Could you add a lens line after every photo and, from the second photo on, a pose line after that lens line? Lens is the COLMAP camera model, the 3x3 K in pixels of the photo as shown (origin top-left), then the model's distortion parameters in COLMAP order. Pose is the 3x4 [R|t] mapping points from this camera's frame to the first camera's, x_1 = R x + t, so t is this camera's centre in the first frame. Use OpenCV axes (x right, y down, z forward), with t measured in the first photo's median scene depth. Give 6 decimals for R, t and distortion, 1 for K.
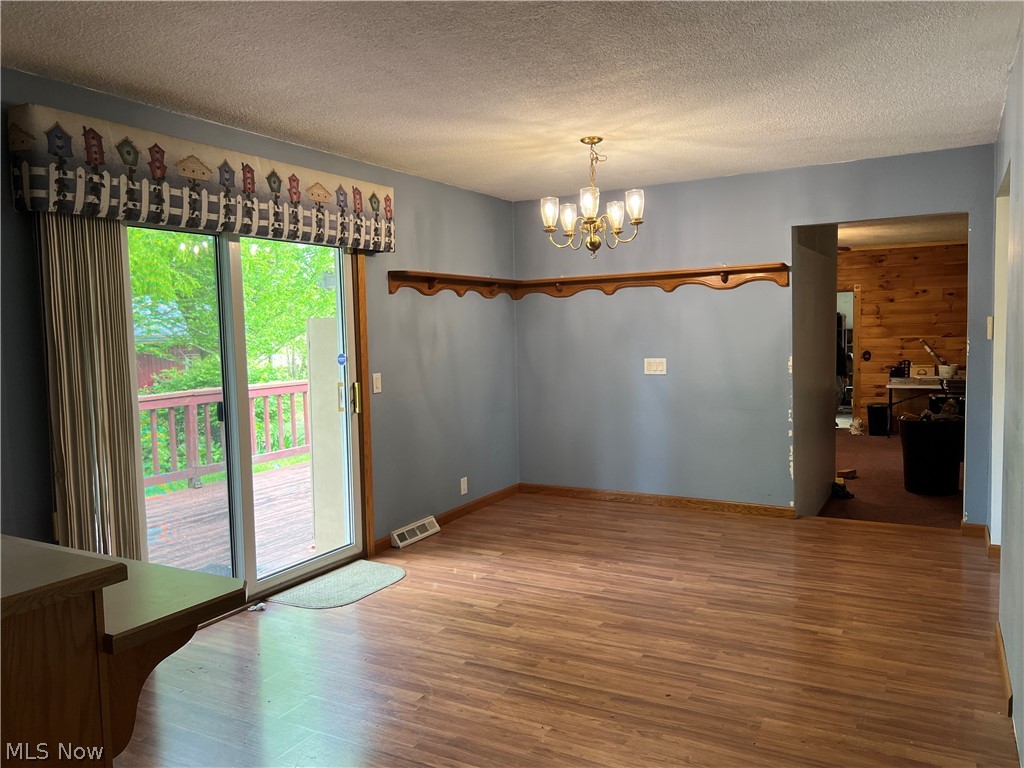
lens RADIAL K [[775.0, 0, 512.1], [0, 775.0, 384.2], [0, 0, 1]] dist [0.069763, -0.069116]
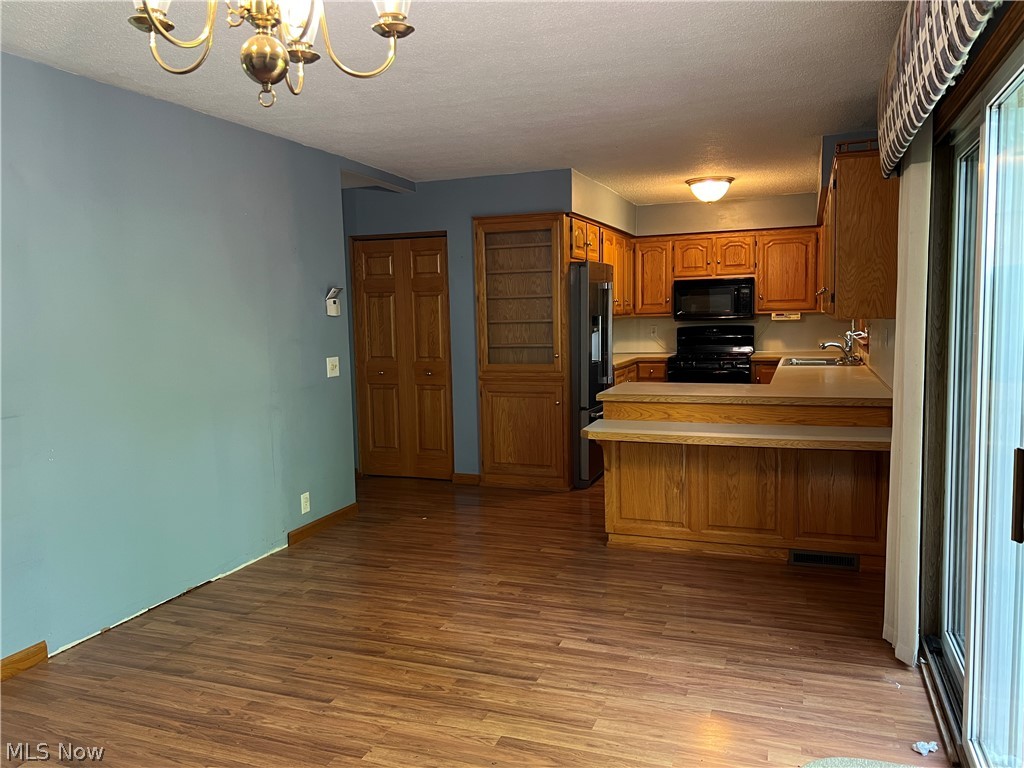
lens RADIAL K [[775.0, 0, 504.7], [0, 775.0, 392.5], [0, 0, 1]] dist [0.069763, -0.069116]
pose [[-0.989387, 0.062117, -0.131357, 0.074033], [0.037928, 0.983080, 0.179210, -0.128964], [0.140266, 0.172326, -0.975002, 1.834147]]
